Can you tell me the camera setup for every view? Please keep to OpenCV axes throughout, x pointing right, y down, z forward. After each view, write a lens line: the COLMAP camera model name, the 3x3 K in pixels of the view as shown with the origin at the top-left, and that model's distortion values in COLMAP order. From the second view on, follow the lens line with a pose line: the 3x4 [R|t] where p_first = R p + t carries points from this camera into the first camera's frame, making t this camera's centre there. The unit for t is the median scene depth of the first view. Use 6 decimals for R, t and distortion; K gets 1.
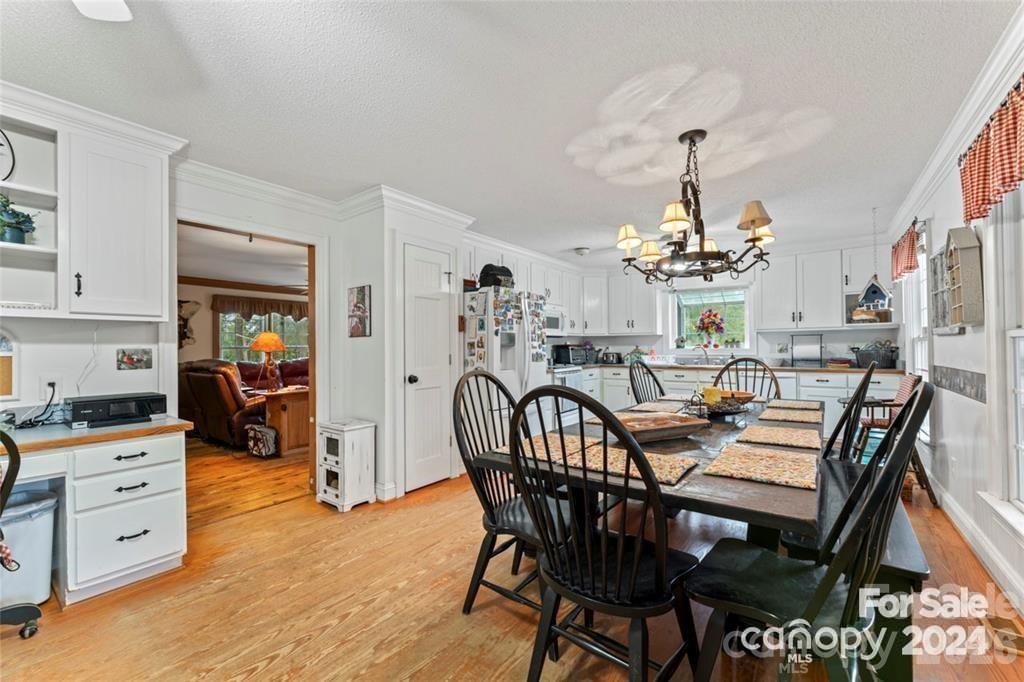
lens RADIAL K [[410.6, 0, 508.9], [0, 410.6, 342.9], [0, 0, 1]] dist [-0.000081, -0.000011]
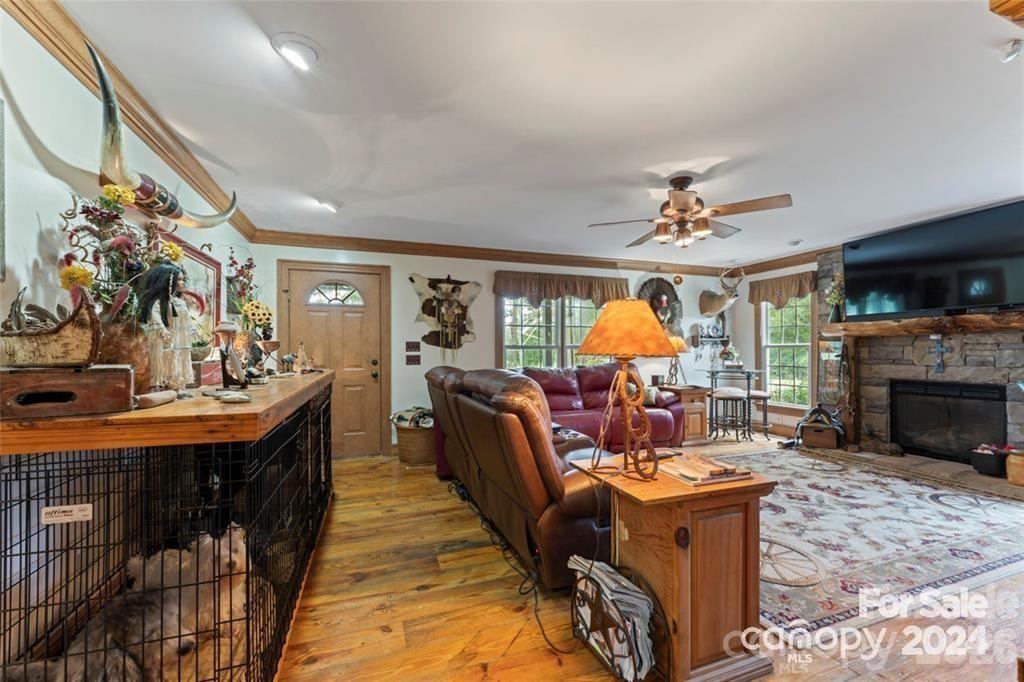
lens RADIAL K [[410.6, 0, 514.4], [0, 410.6, 344.8], [0, 0, 1]] dist [-0.000081, -0.000011]
pose [[0.837158, -0.003448, -0.546951, -0.456100], [0.006794, 0.999969, 0.004095, 0.008362], [0.546919, -0.007144, 0.837155, 0.631320]]
